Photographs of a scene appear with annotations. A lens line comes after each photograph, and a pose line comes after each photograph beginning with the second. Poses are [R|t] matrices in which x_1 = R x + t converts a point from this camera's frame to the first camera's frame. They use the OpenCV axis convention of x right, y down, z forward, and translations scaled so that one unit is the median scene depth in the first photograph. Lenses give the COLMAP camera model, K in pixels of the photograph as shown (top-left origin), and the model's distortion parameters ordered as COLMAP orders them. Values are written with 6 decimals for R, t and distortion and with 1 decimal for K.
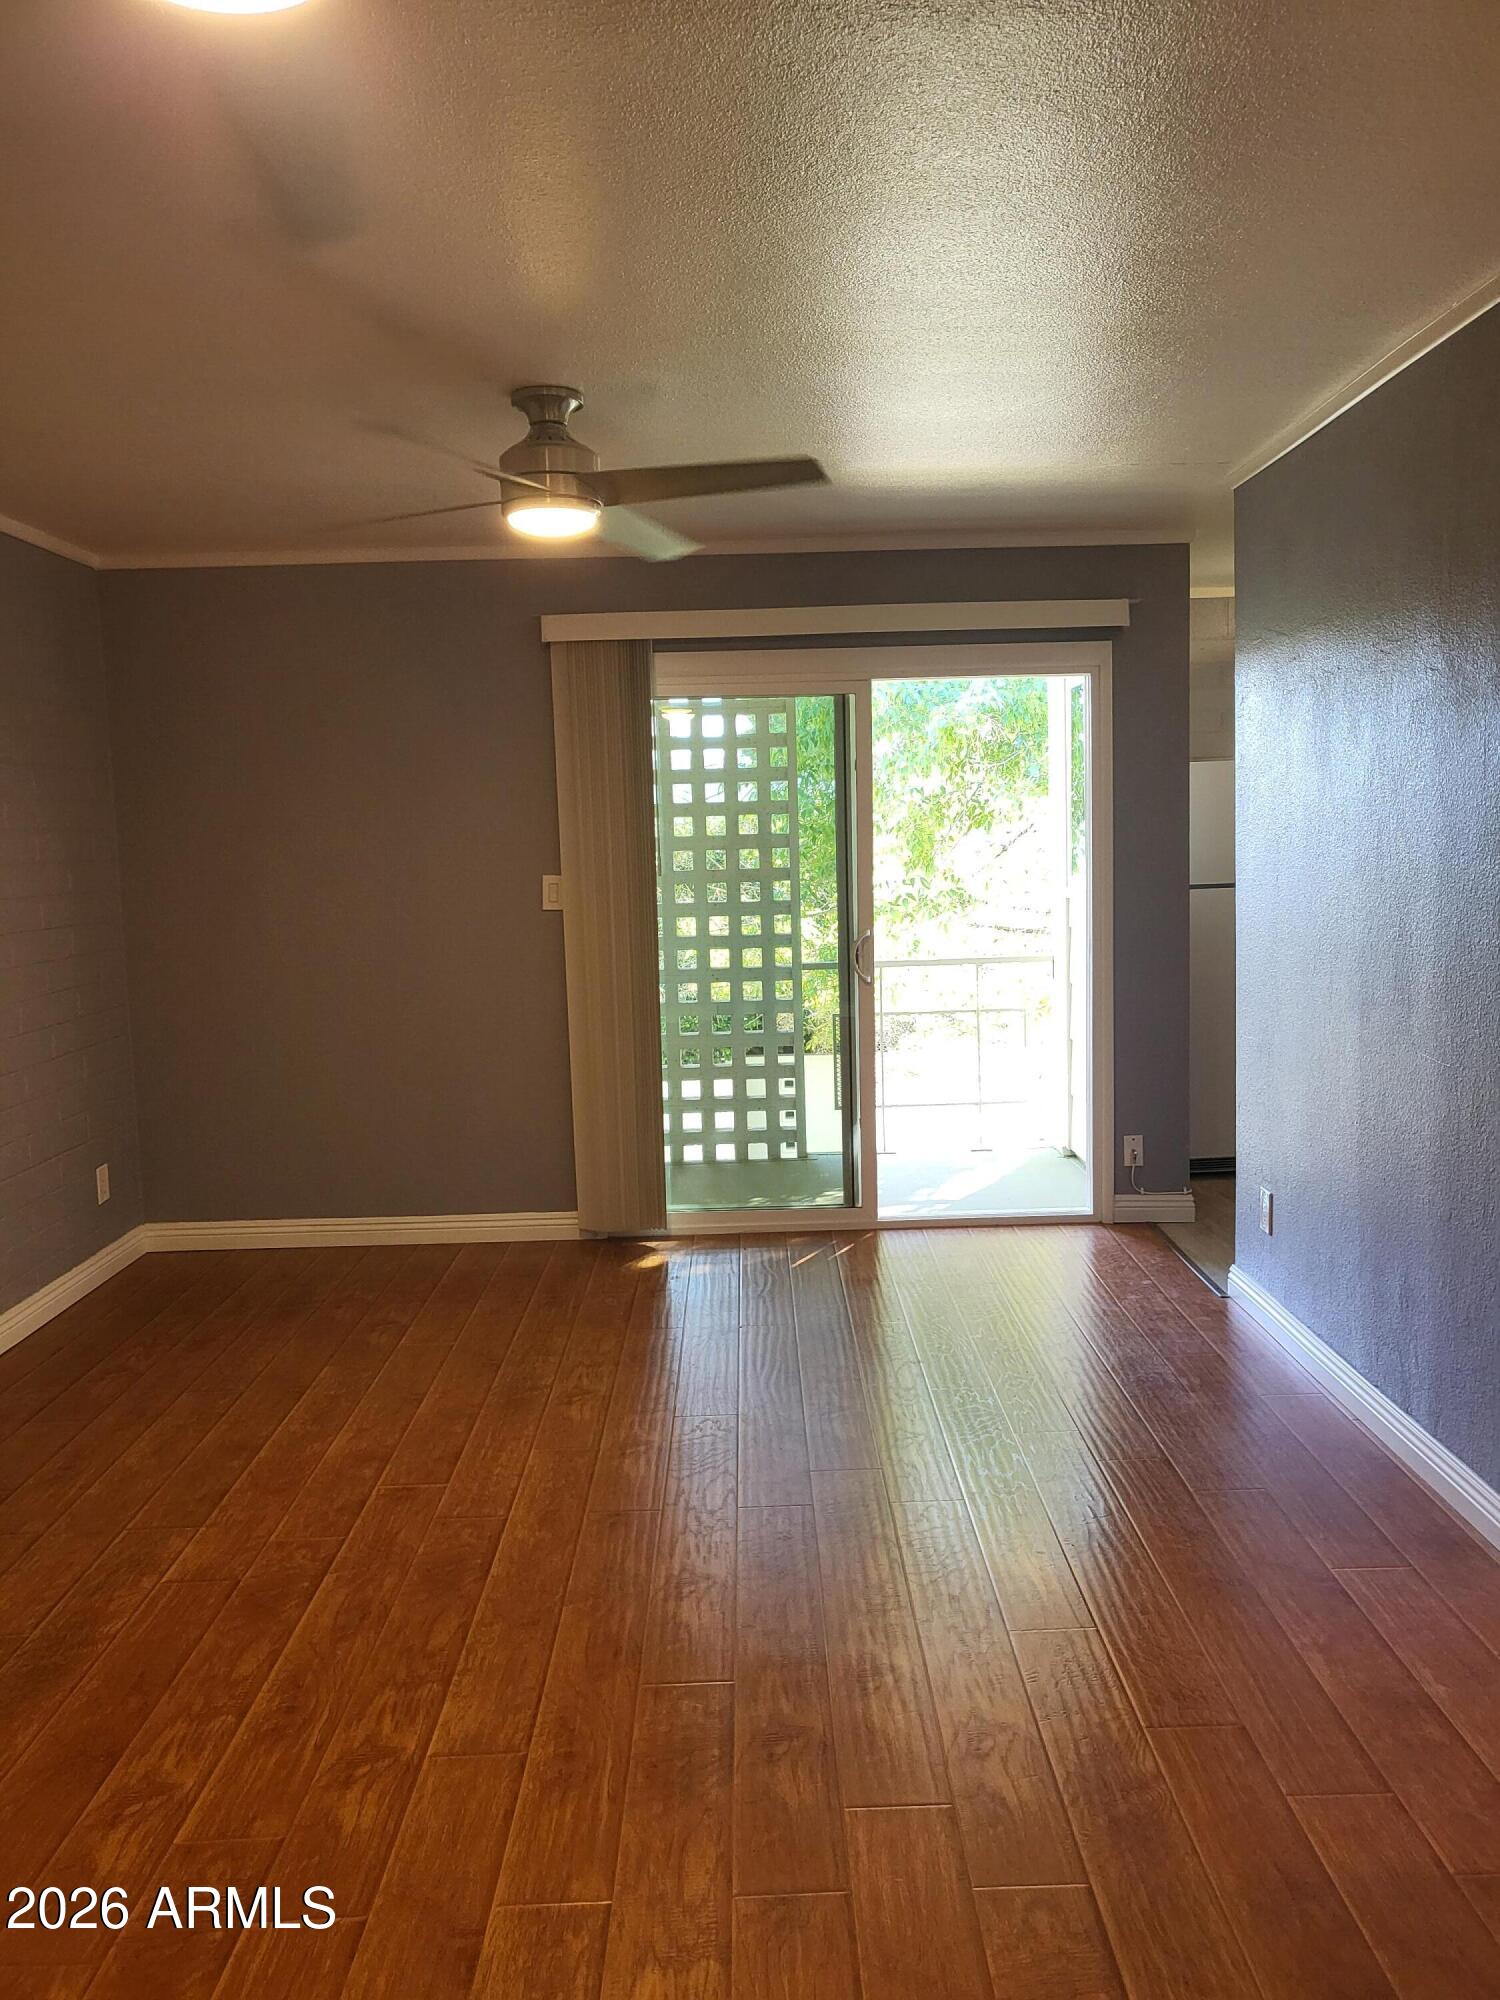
lens RADIAL K [[1515.9, 0, 754.5], [0, 1515.9, 990.7], [0, 0, 1]] dist [0.010193, 0.040471]
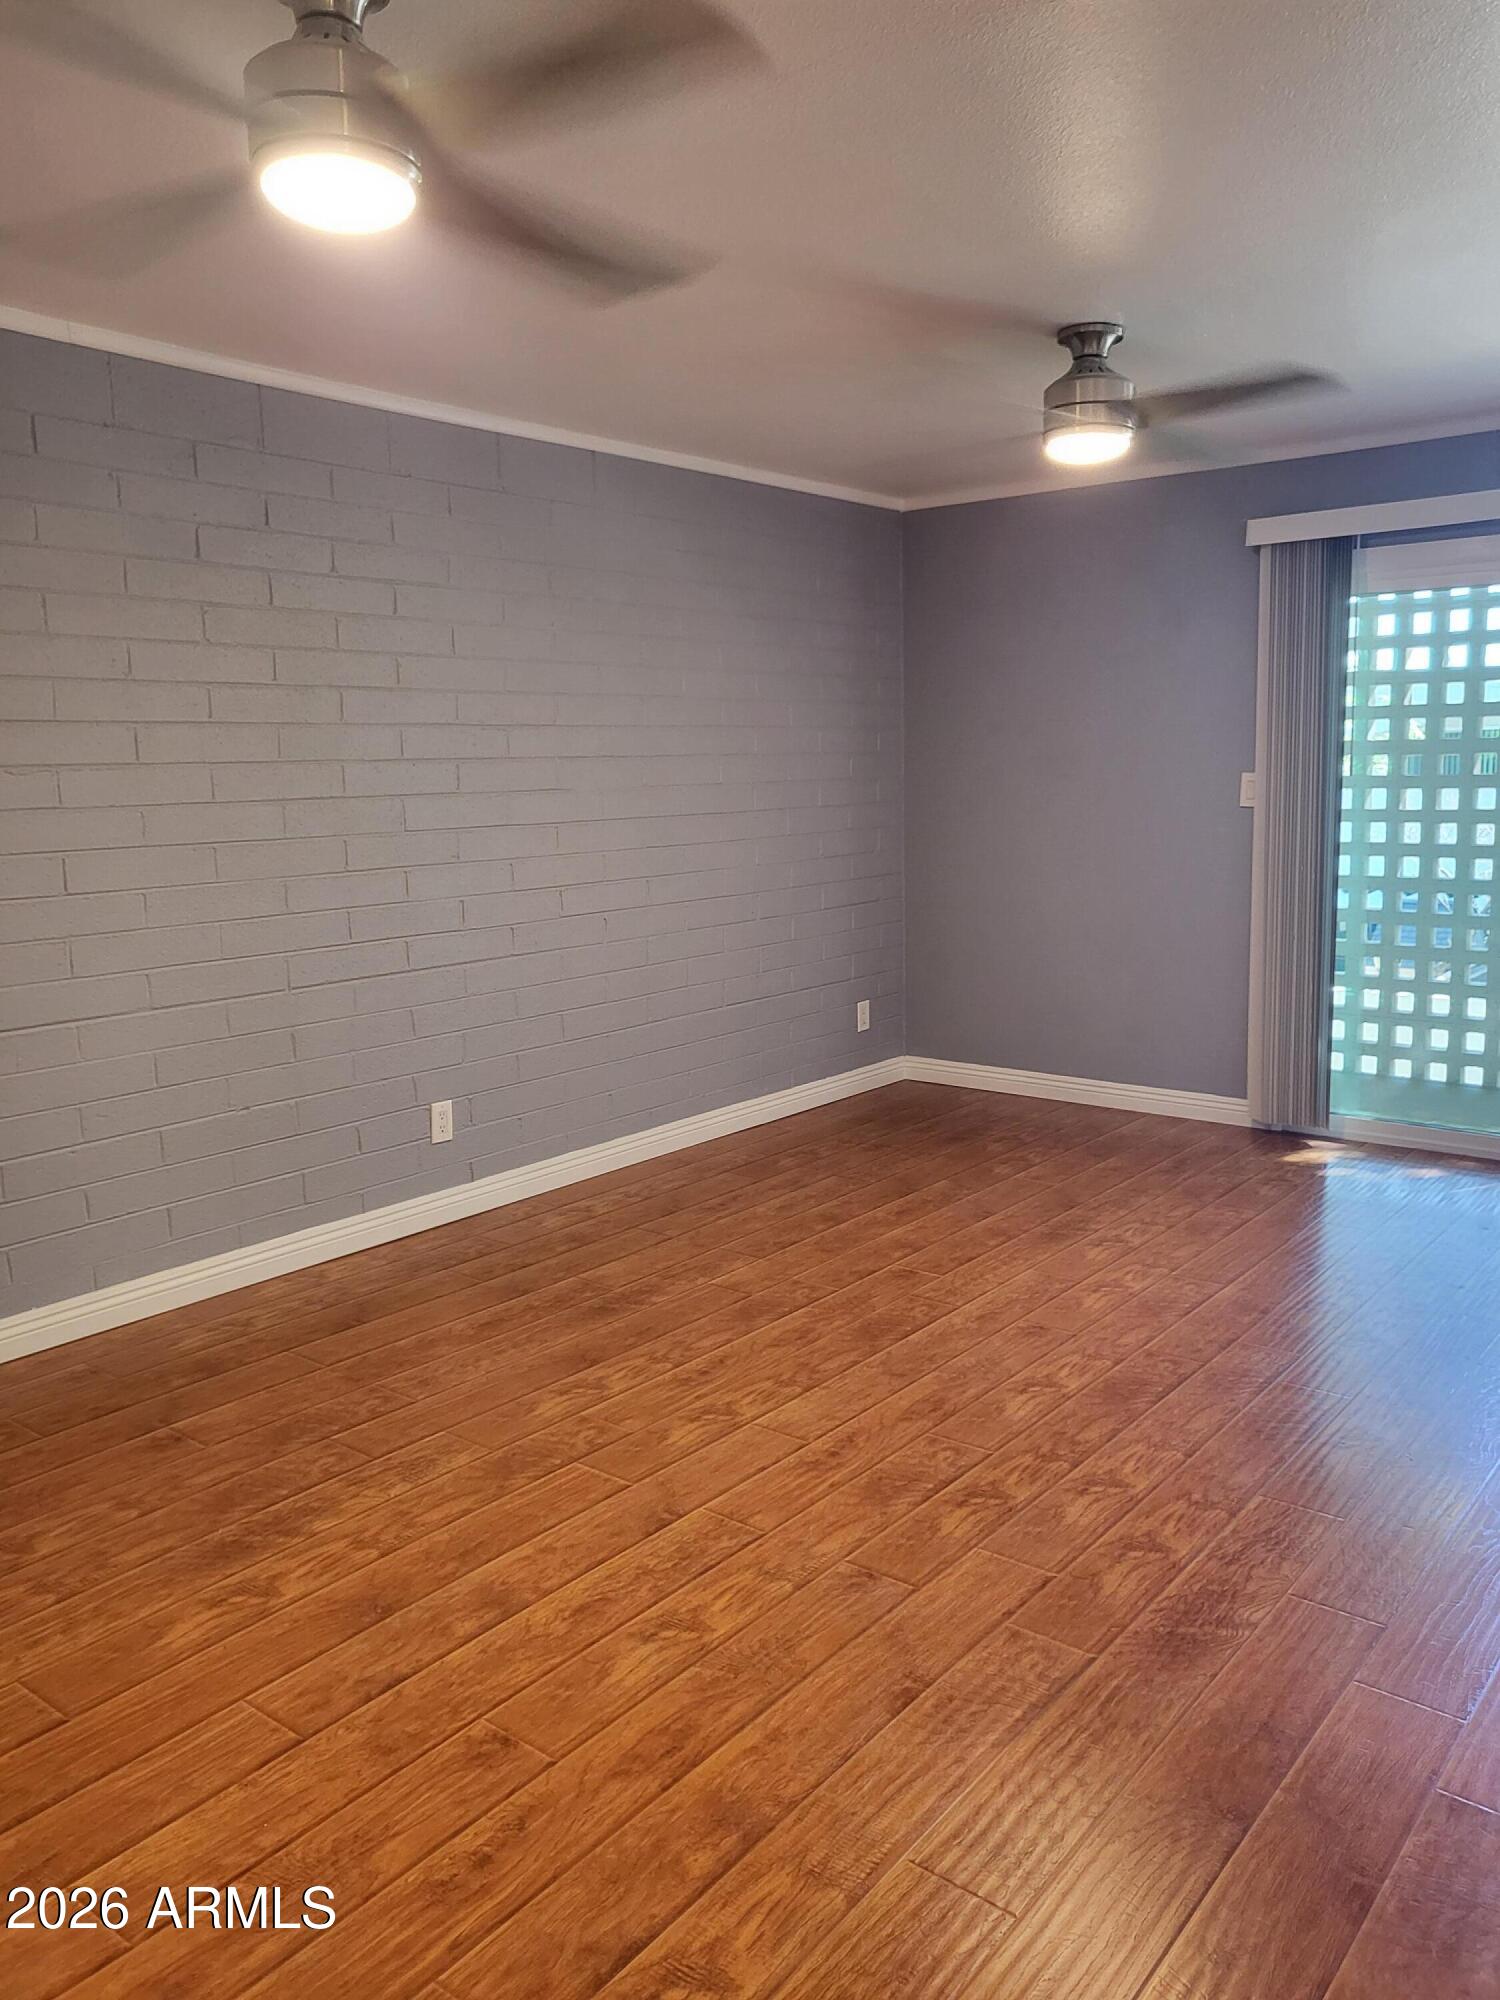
lens RADIAL K [[1515.9, 0, 808.7], [0, 1515.9, 990.7], [0, 0, 1]] dist [0.010193, 0.040471]
pose [[0.790439, 0.108902, -0.602782, 0.371324], [-0.070275, 0.993694, 0.087375, 0.001614], [0.608496, -0.026704, 0.793108, -0.012935]]
